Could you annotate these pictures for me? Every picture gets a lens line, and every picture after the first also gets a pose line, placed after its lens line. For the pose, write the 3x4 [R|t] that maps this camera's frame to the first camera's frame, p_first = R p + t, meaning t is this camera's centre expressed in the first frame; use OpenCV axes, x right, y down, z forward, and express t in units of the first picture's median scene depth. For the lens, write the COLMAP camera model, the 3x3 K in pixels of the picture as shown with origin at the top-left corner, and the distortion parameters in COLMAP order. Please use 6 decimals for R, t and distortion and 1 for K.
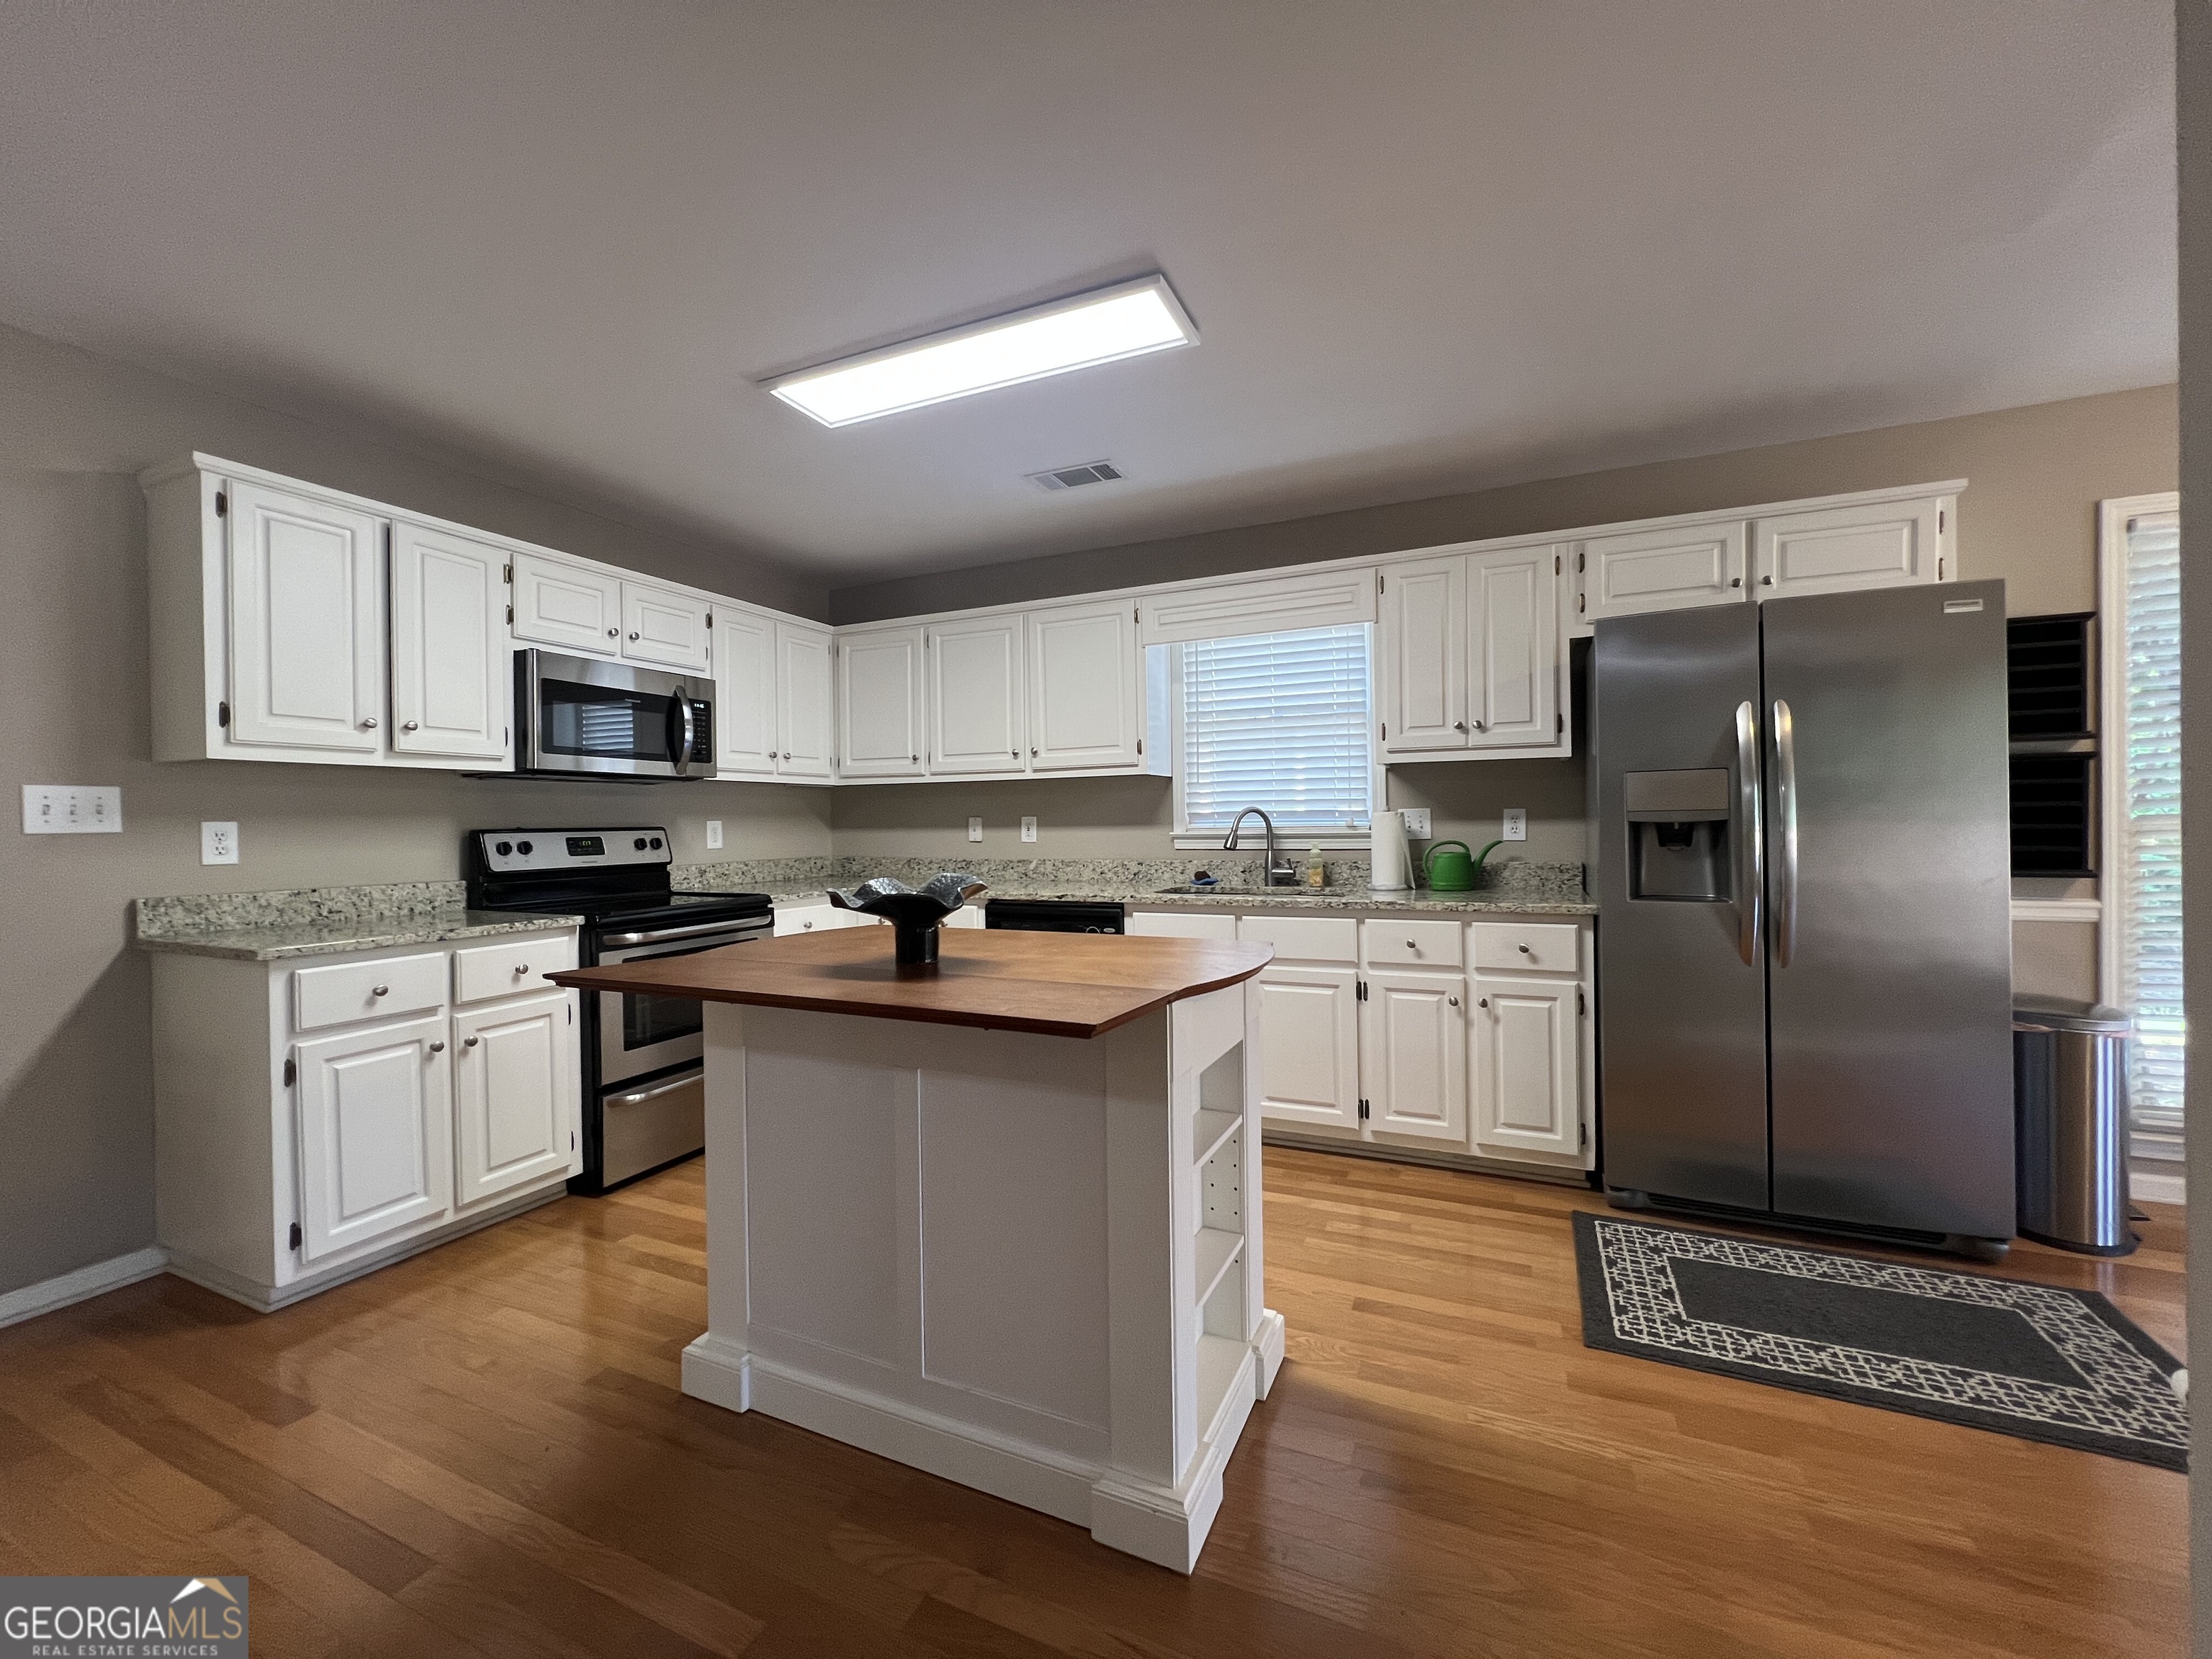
lens RADIAL K [[890.7, 0, 1111.9], [0, 890.7, 826.8], [0, 0, 1]] dist [-0.000868, 0.000425]
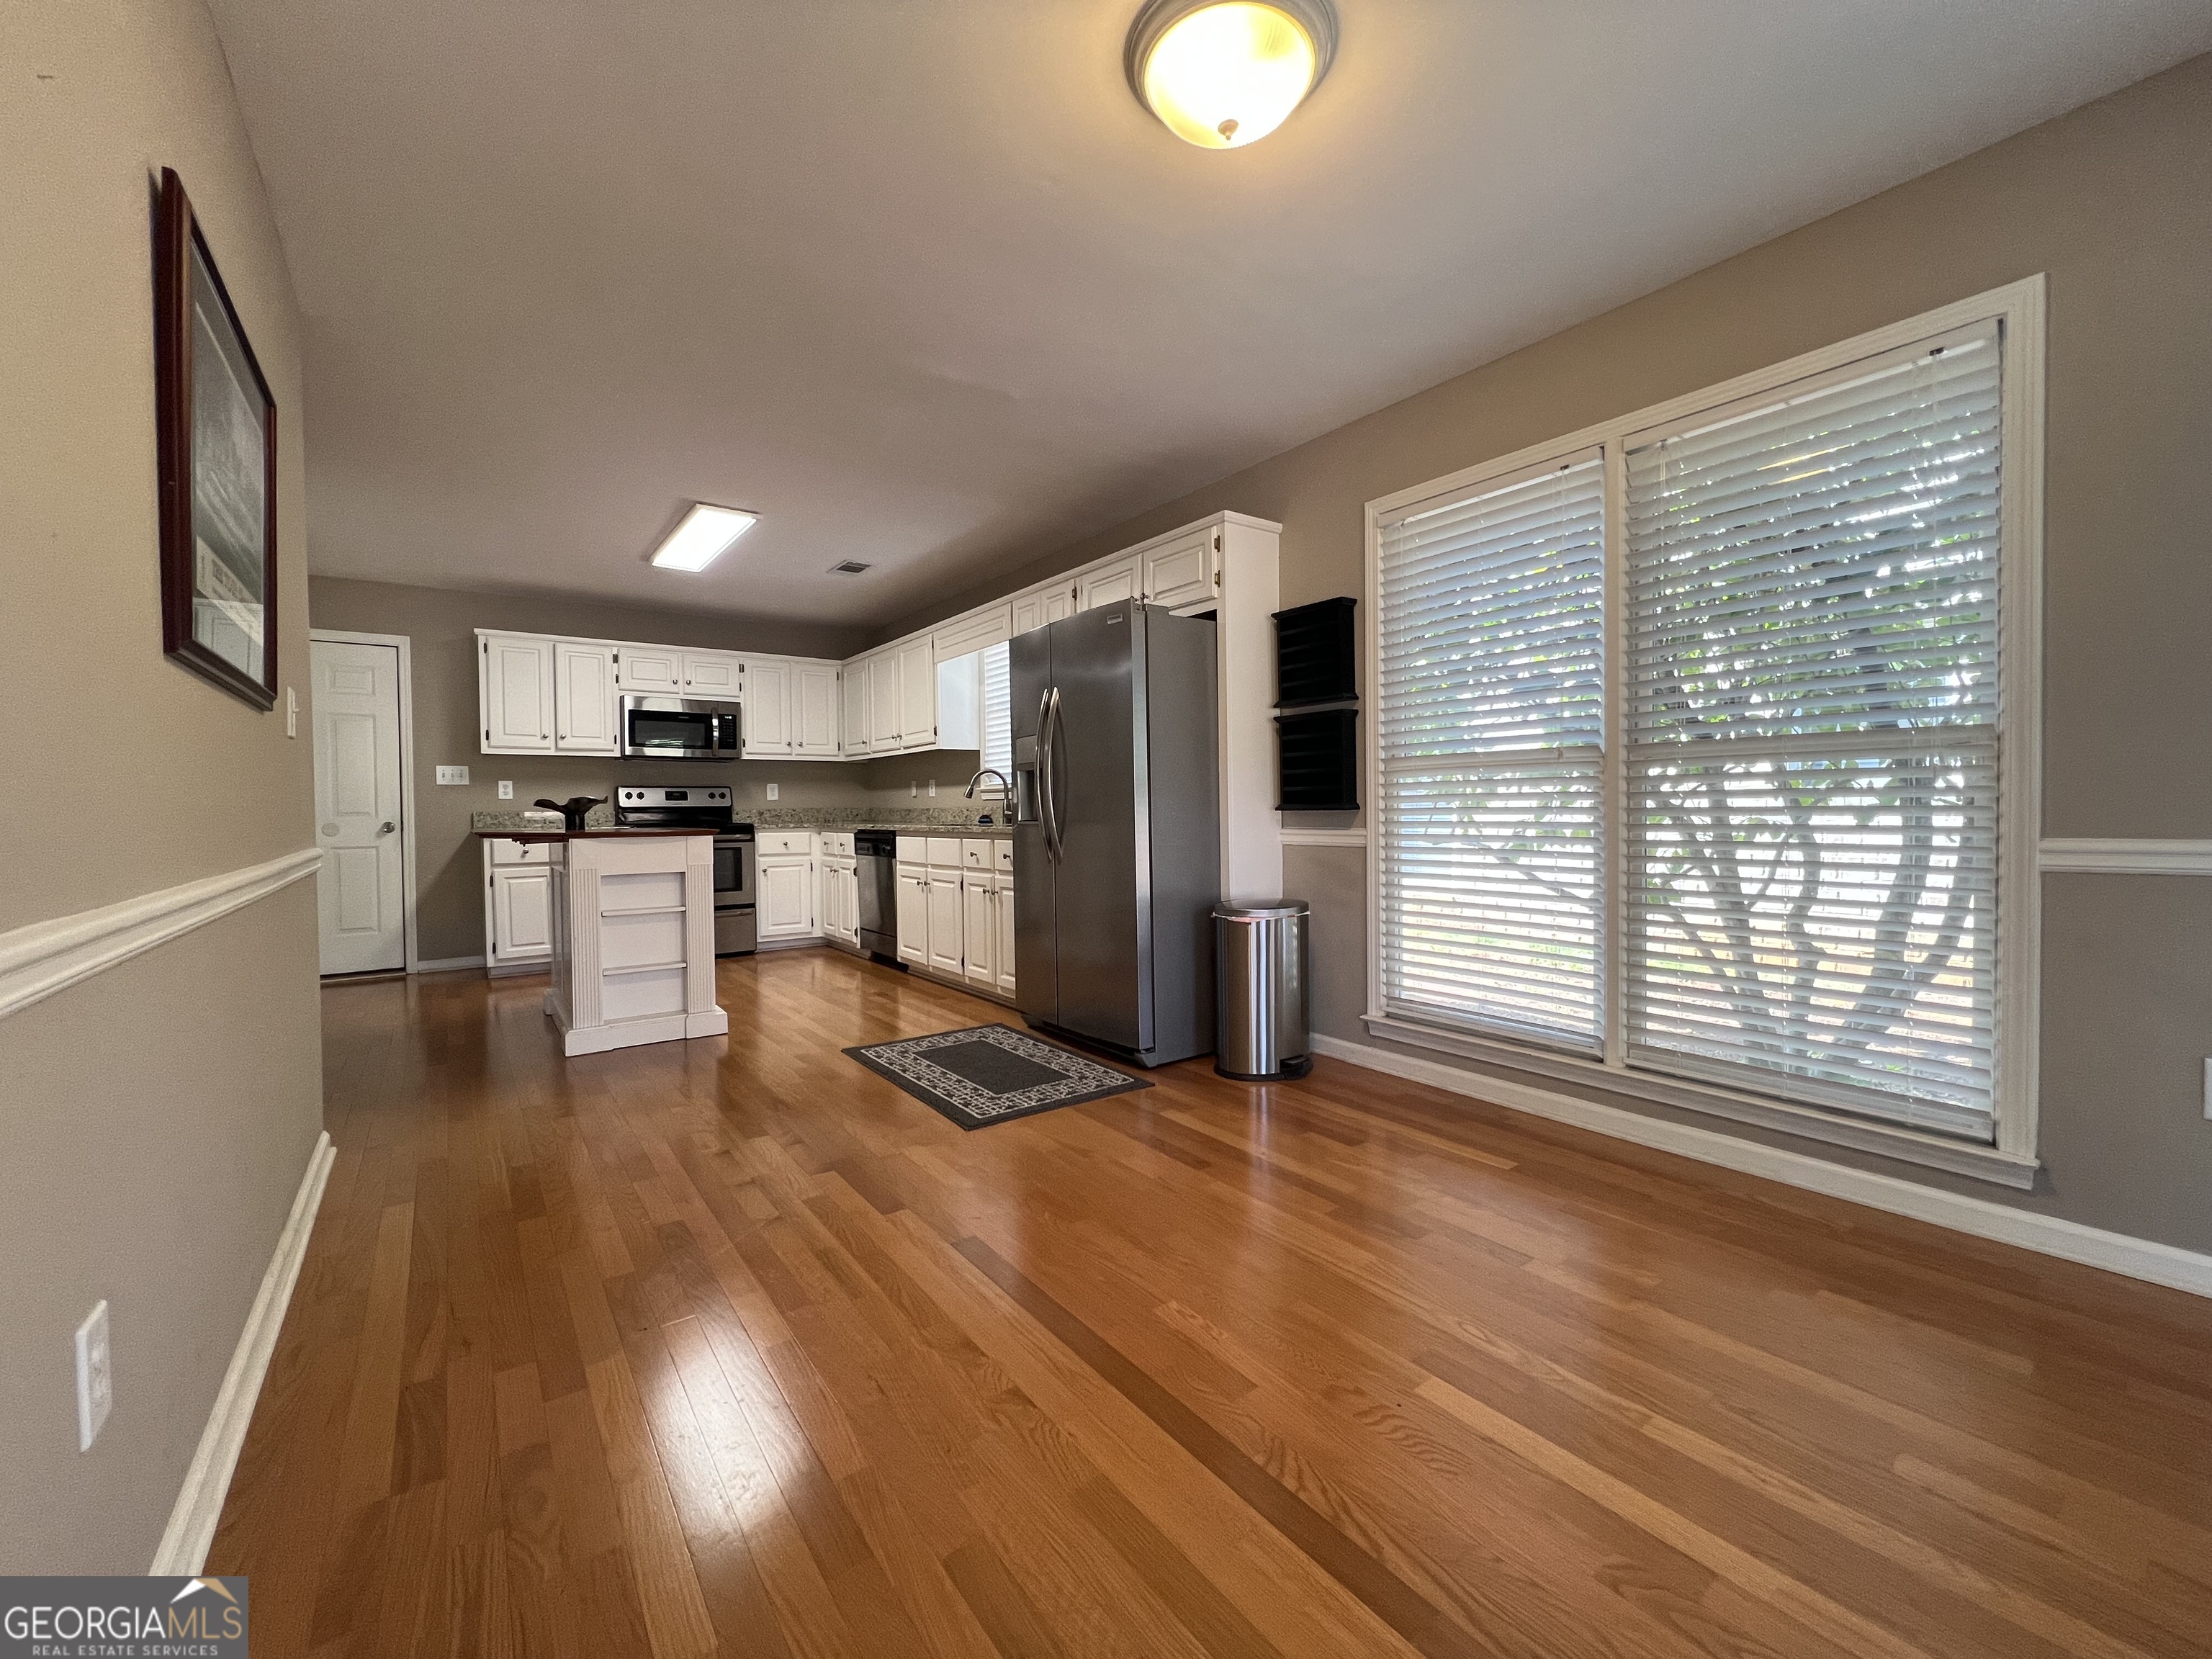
lens RADIAL K [[890.7, 0, 1112.5], [0, 890.7, 826.0], [0, 0, 1]] dist [-0.000868, 0.000425]
pose [[0.875173, 0.013271, -0.483628, 1.271370], [-0.003658, 0.999777, 0.020815, 0.048924], [0.483796, -0.016447, 0.875026, -0.227558]]
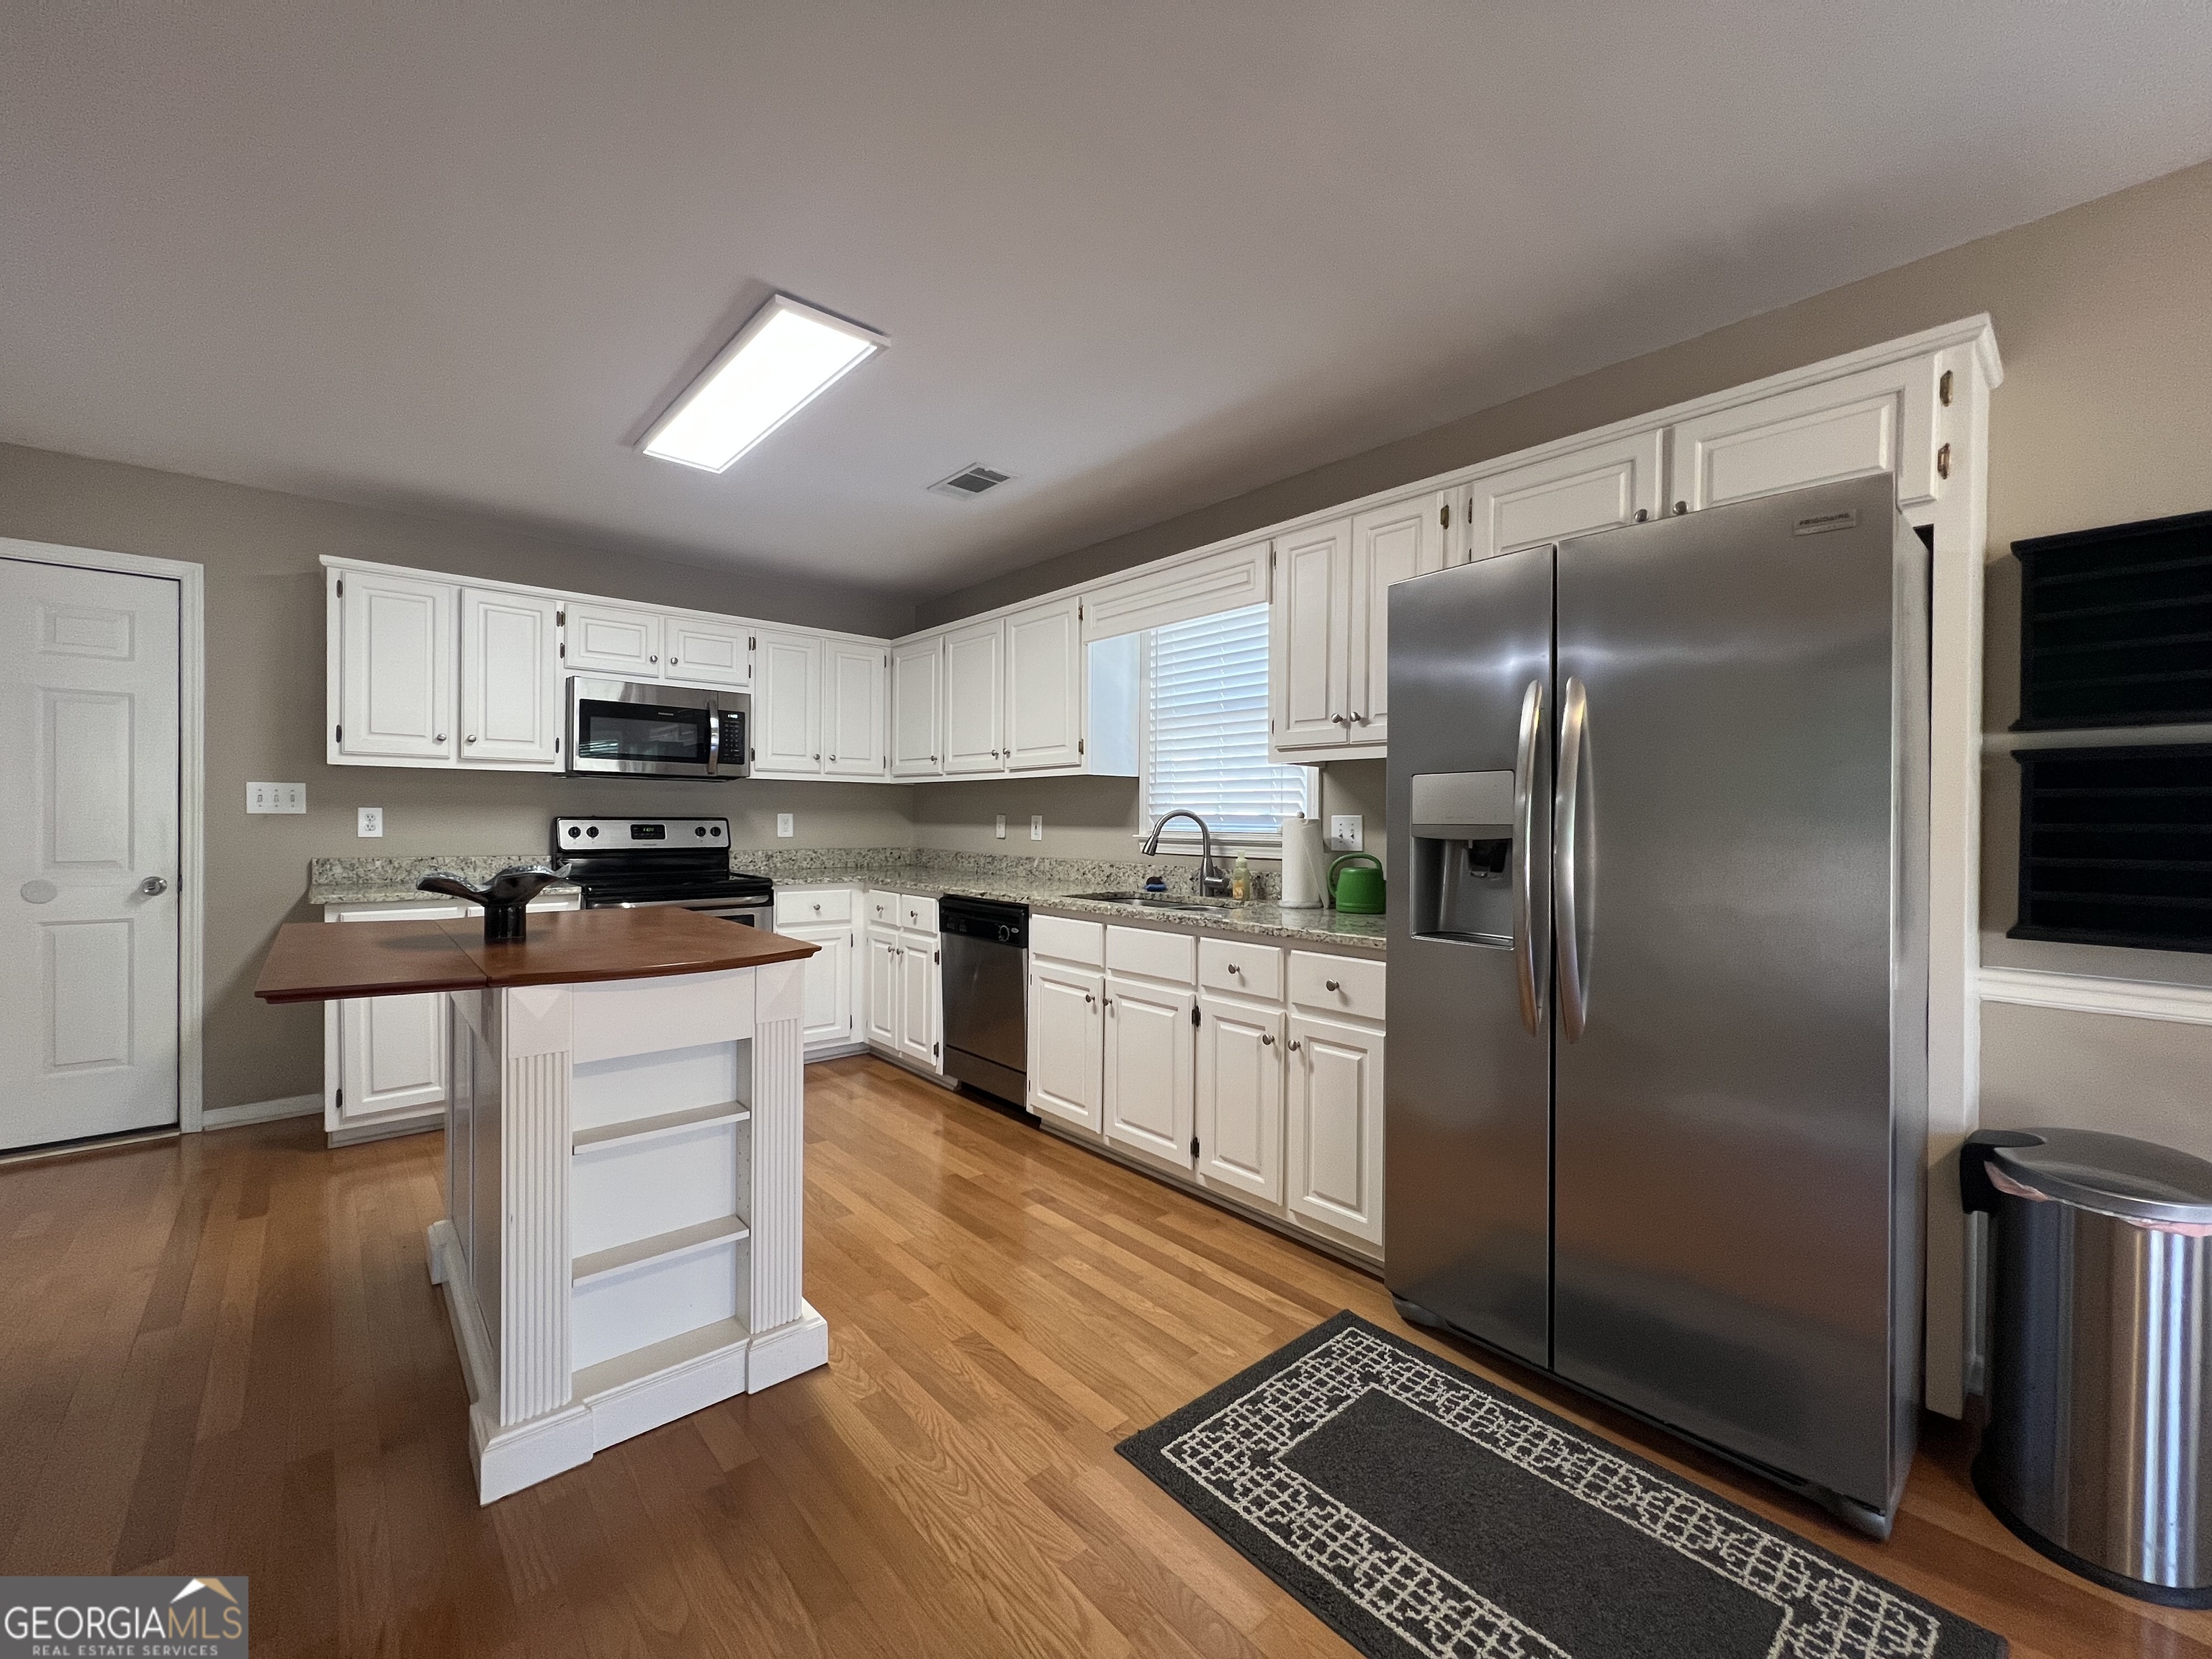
lens RADIAL K [[890.7, 0, 1110.4], [0, 890.7, 826.0], [0, 0, 1]] dist [-0.000868, 0.000425]
pose [[0.912934, 0.025326, -0.407322, 0.570069], [-0.023946, 0.999677, 0.008485, -0.013891], [0.407405, 0.002008, 0.913245, 0.144329]]
